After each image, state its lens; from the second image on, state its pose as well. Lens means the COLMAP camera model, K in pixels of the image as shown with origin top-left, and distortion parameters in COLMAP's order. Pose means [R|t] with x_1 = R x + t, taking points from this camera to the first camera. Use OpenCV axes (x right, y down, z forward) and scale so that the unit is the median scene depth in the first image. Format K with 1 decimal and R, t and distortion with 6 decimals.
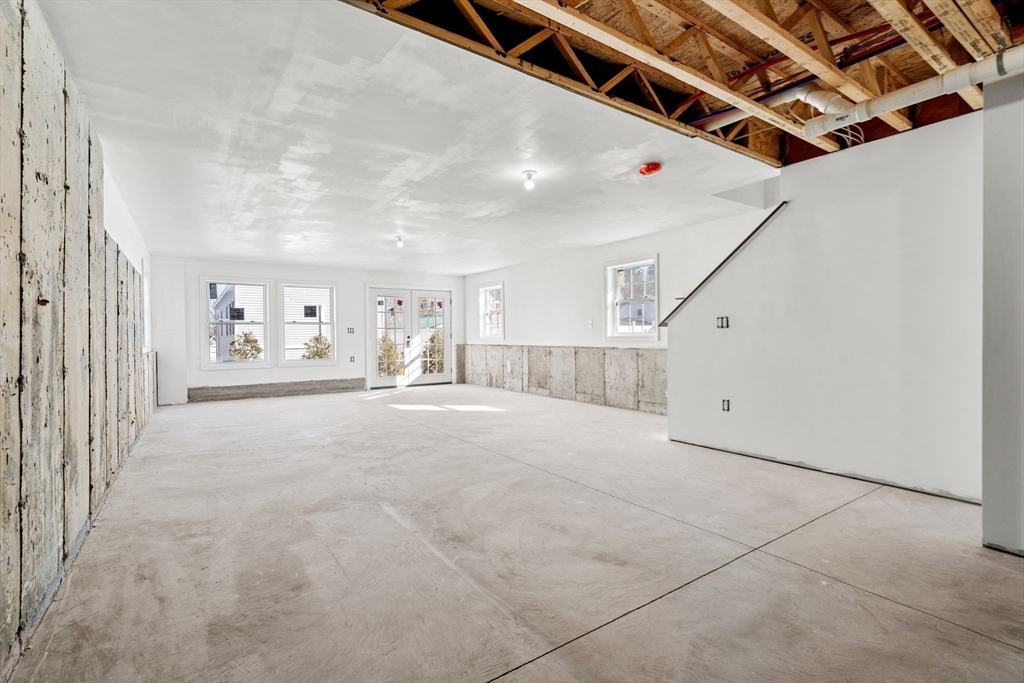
lens RADIAL K [[465.6, 0, 511.9], [0, 465.6, 334.9], [0, 0, 1]] dist [-0.003237, 0.000444]
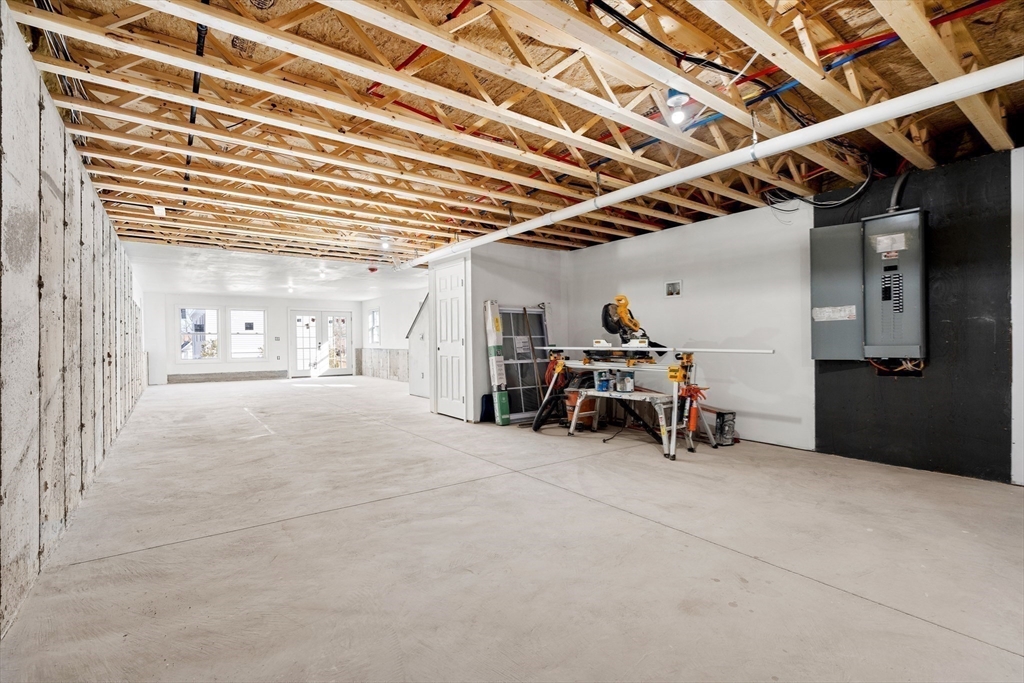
lens RADIAL K [[465.6, 0, 510.9], [0, 465.6, 344.7], [0, 0, 1]] dist [-0.003237, 0.000444]
pose [[0.999642, 0.002926, 0.026583, 0.376575], [-0.003115, 0.999970, 0.007073, -0.003180], [-0.026561, -0.007153, 0.999622, -0.537161]]
